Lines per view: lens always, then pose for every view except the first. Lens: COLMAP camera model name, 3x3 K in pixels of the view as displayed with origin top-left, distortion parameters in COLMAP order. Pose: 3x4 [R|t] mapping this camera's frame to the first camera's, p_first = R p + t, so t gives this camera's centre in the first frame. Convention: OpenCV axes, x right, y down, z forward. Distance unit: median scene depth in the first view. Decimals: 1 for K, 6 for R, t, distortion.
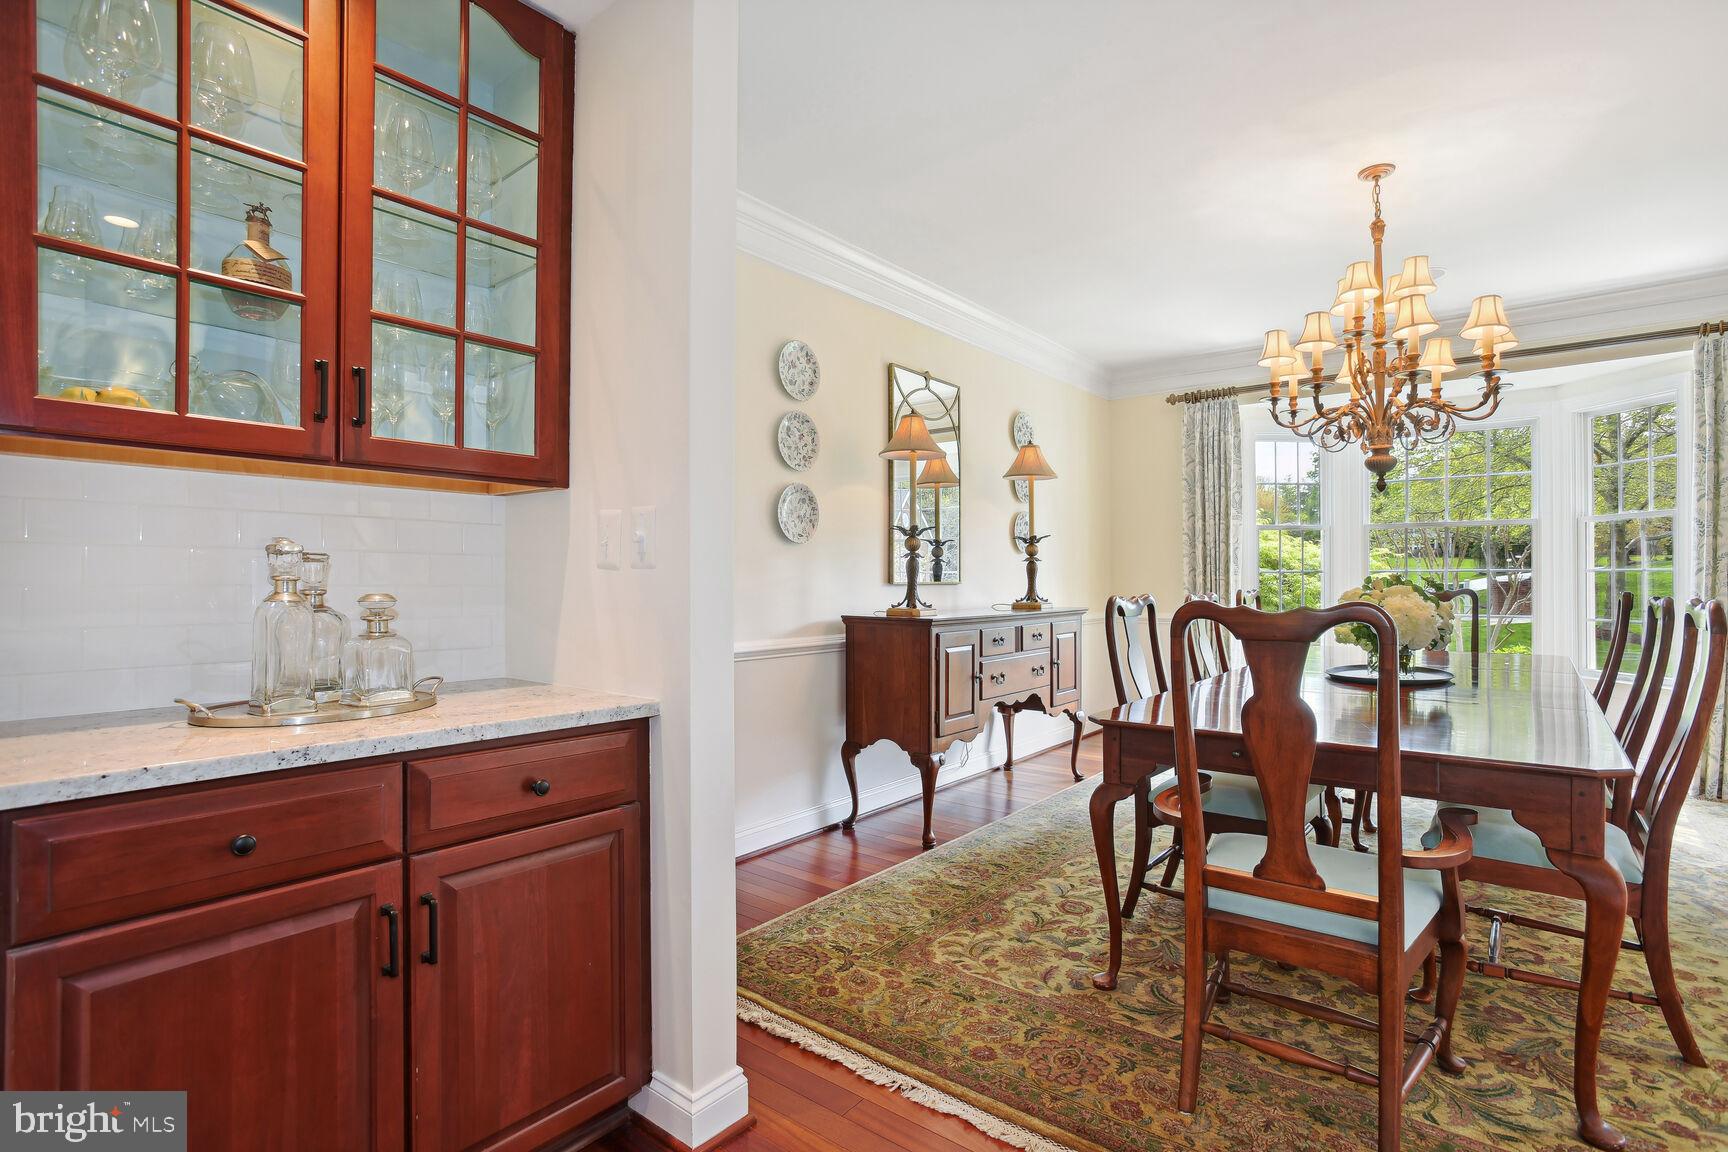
lens RADIAL K [[832.7, 0, 860.8], [0, 832.7, 576.4], [0, 0, 1]] dist [-0.001741, 0.000271]
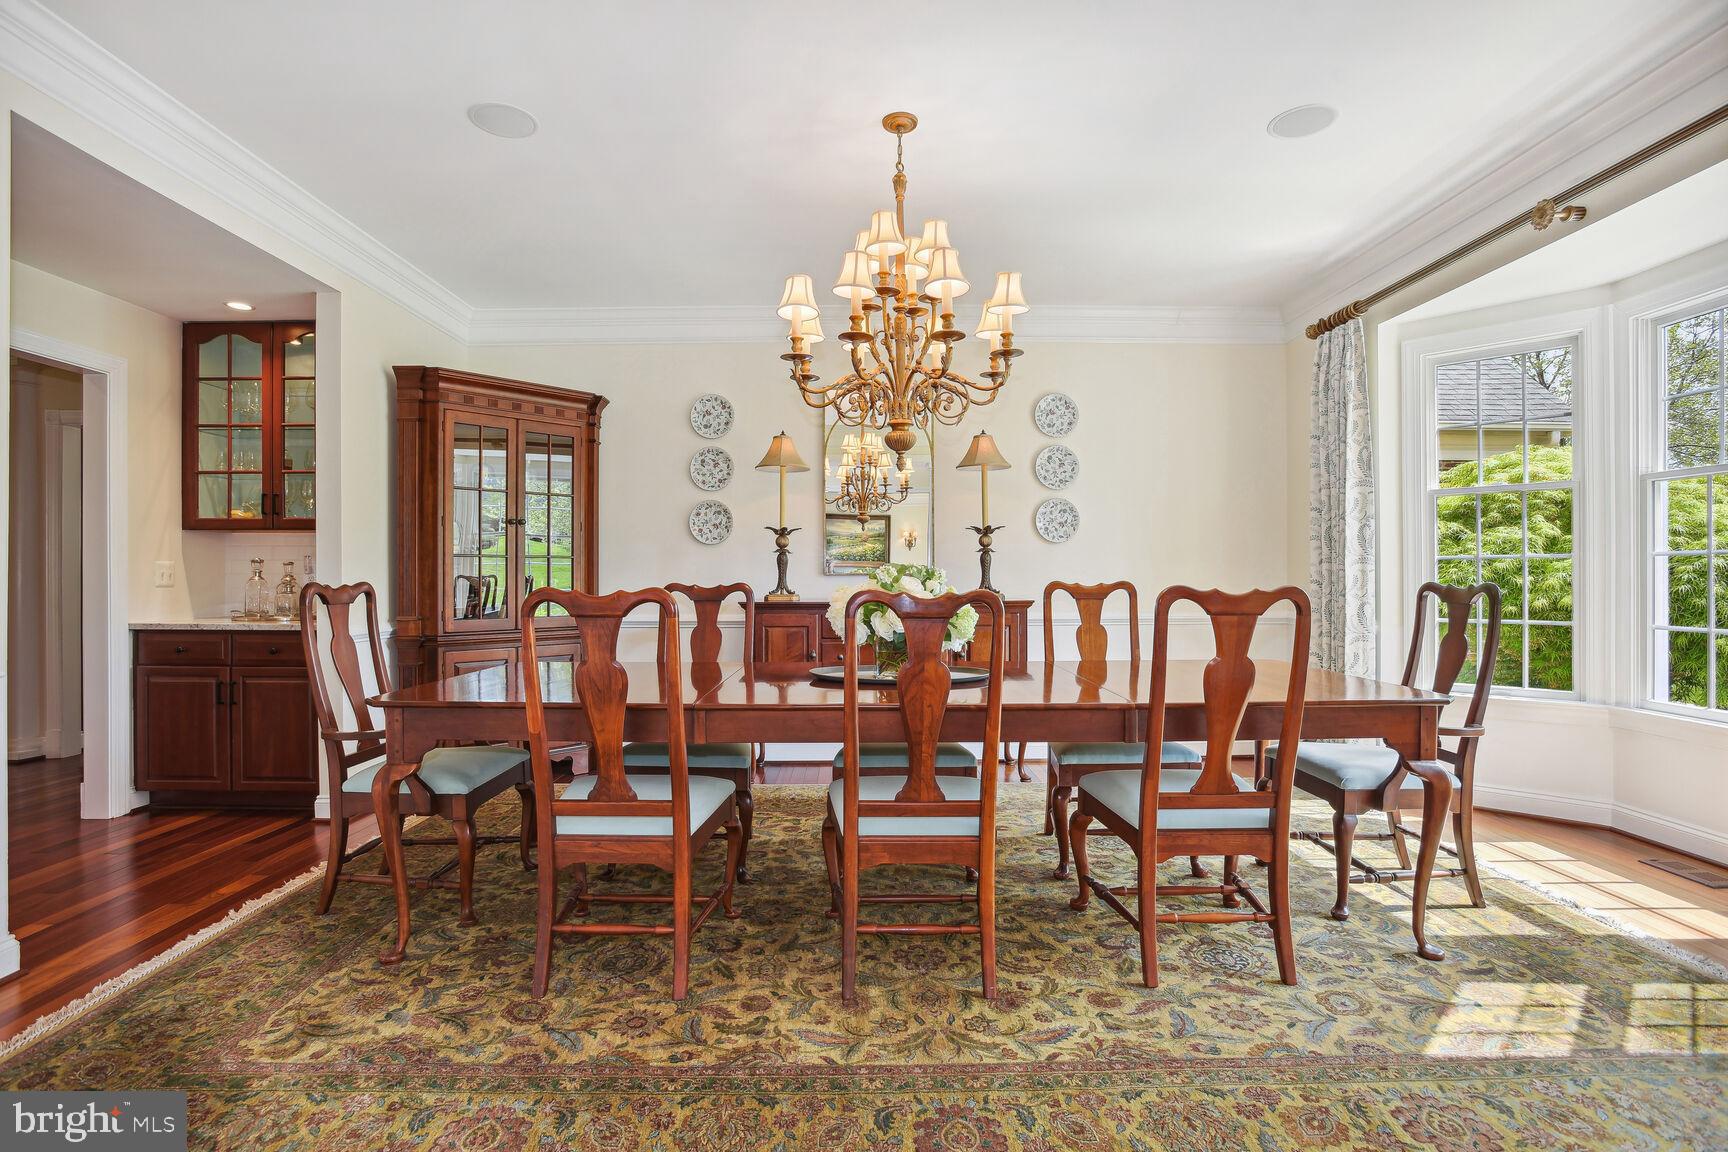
lens RADIAL K [[832.7, 0, 860.8], [0, 832.7, 576.4], [0, 0, 1]] dist [-0.001741, 0.000271]
pose [[0.642222, -0.003675, -0.766510, 0.160175], [0.004574, 0.999989, -0.000962, 0.002082], [0.766505, -0.002888, 0.642232, 0.045437]]
